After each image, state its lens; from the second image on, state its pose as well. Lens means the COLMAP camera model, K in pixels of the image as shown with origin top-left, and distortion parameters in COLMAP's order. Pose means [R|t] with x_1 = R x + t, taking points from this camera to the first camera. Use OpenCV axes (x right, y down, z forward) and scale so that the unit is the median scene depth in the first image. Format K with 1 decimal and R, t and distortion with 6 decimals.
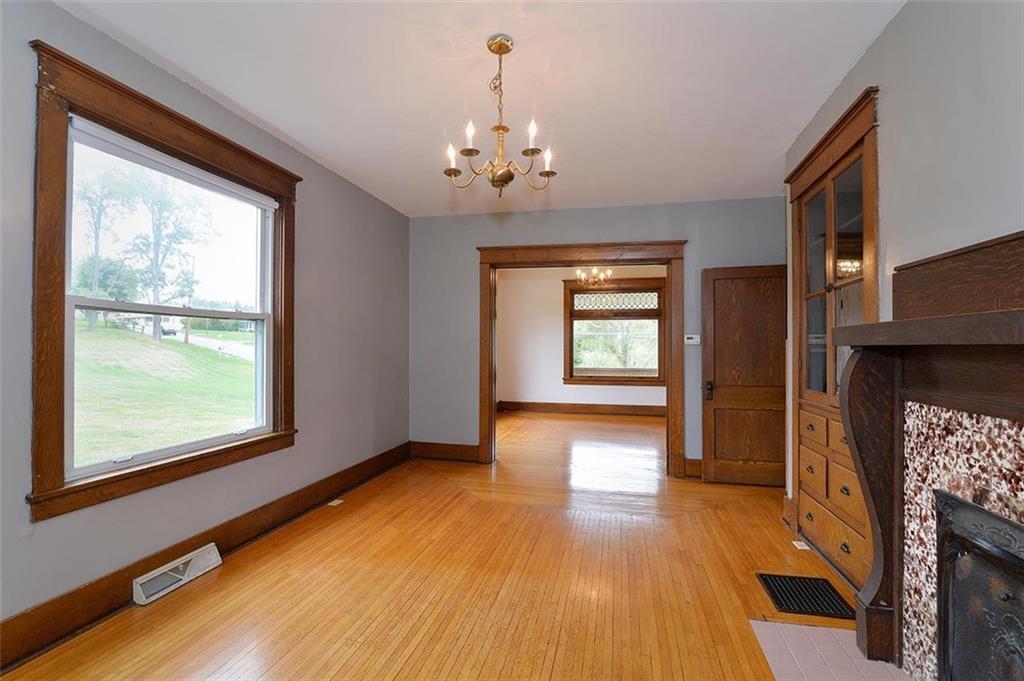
lens RADIAL K [[473.7, 0, 507.6], [0, 473.7, 345.3], [0, 0, 1]] dist [0.002586, -0.001049]
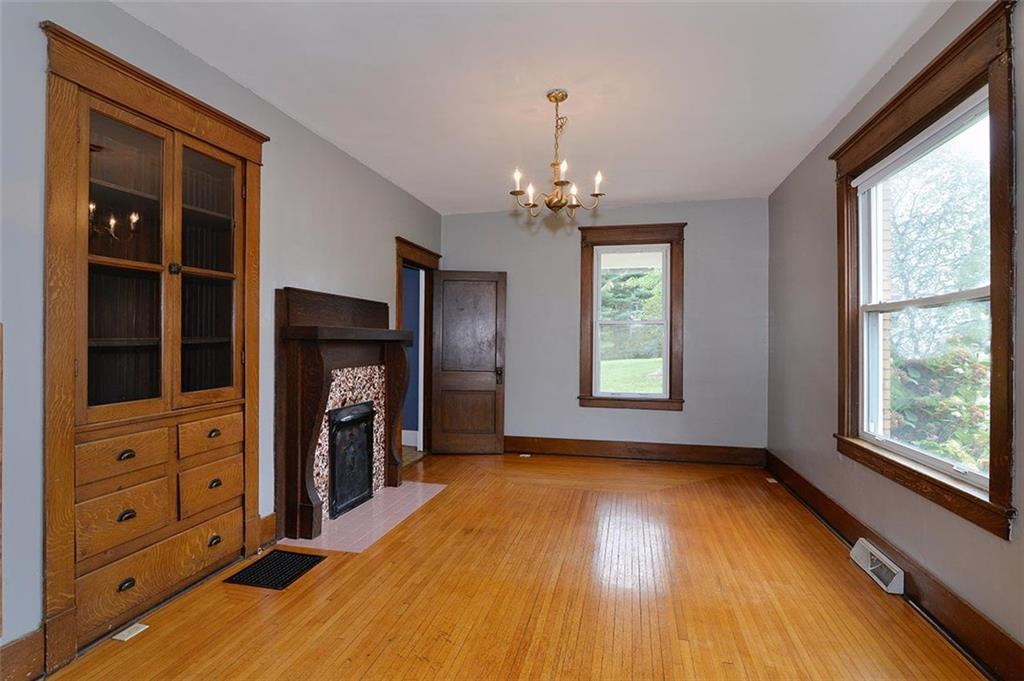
lens RADIAL K [[527.0, 0, 511.9], [0, 527.0, 337.1], [0, 0, 1]] dist [0.000345, 0.000008]
pose [[-0.999879, -0.005606, -0.014509, 0.142978], [-0.005428, 0.999910, -0.012302, 0.012676], [0.014577, -0.012221, -0.999819, 2.835906]]
